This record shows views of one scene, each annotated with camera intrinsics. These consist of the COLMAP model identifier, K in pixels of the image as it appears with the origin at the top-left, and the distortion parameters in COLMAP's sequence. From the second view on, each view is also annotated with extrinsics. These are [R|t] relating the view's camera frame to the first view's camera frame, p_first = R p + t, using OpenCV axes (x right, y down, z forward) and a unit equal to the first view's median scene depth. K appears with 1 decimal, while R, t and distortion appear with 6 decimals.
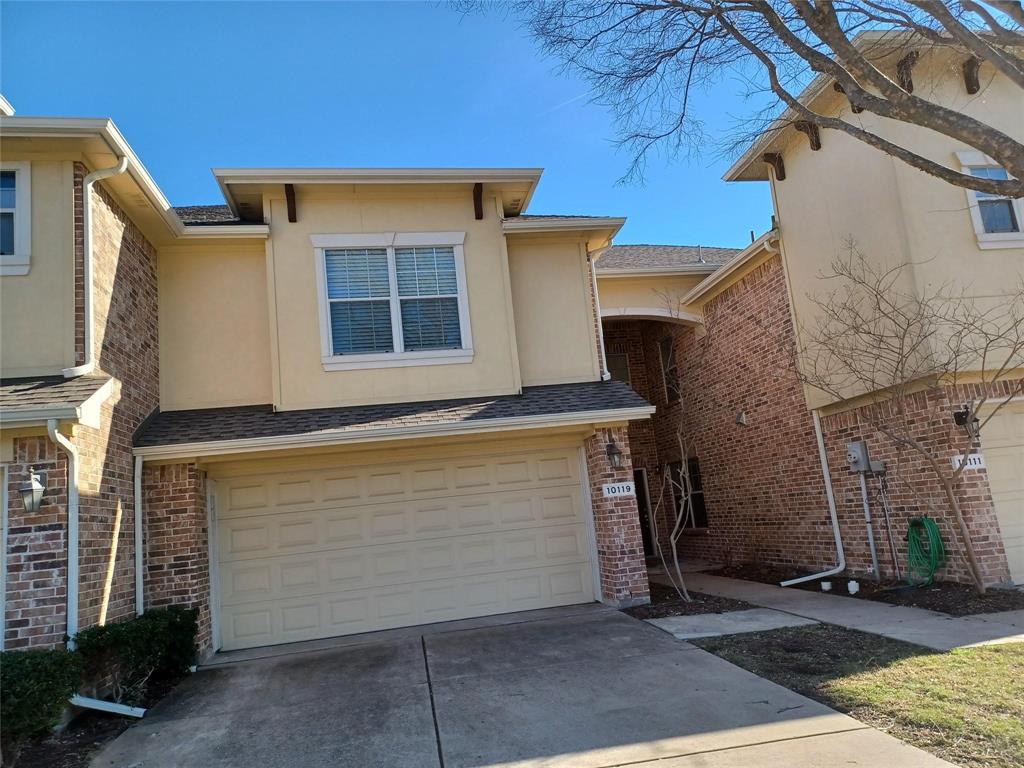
lens RADIAL K [[741.0, 0, 509.8], [0, 741.0, 382.6], [0, 0, 1]] dist [0.018769, 0.002767]
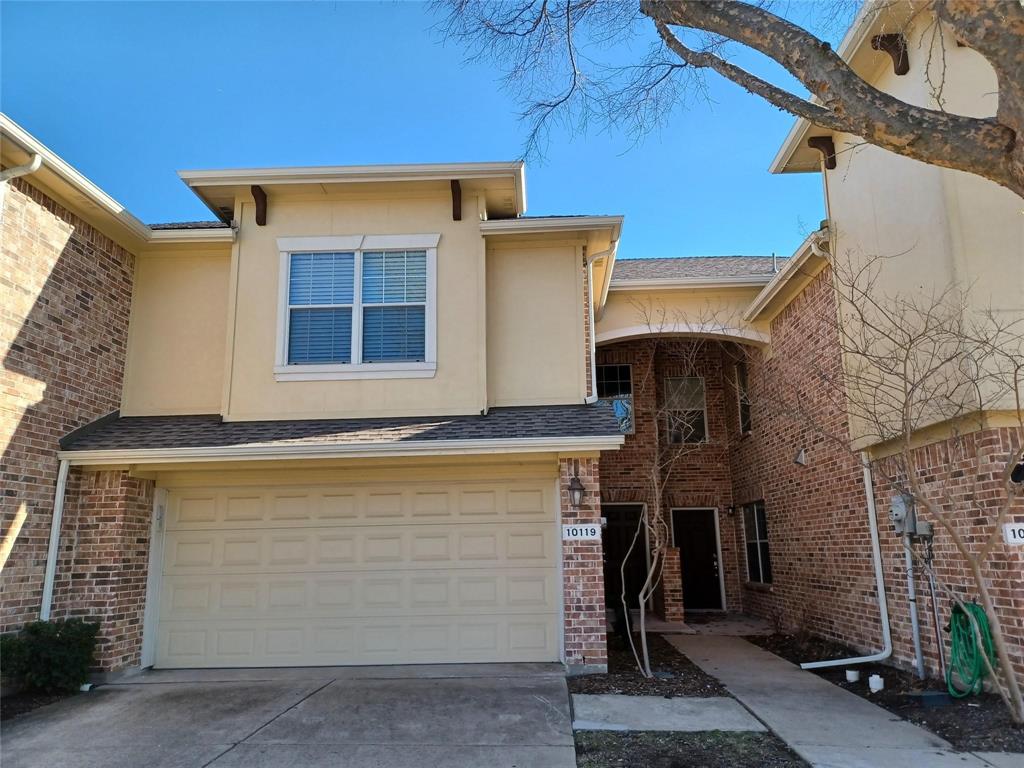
lens RADIAL K [[741.0, 0, 513.3], [0, 741.0, 384.9], [0, 0, 1]] dist [0.018769, 0.002767]
pose [[0.972946, 0.034134, -0.228495, 0.255740], [-0.040259, 0.998943, -0.022195, -0.001976], [0.227496, 0.030793, 0.973292, 0.149405]]
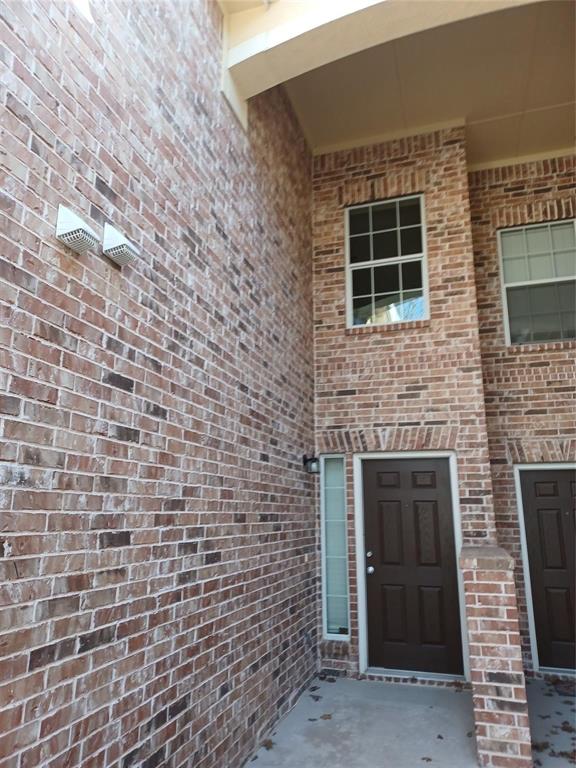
lens RADIAL K [[550.0, 0, 287.4], [0, 550.0, 387.3], [0, 0, 1]] dist [0.028607, -0.001673]
pose [[0.882901, -0.006916, -0.469508, 0.278018], [-0.003015, 0.999787, -0.020397, 0.078715], [0.469549, 0.019425, 0.882693, 0.704762]]
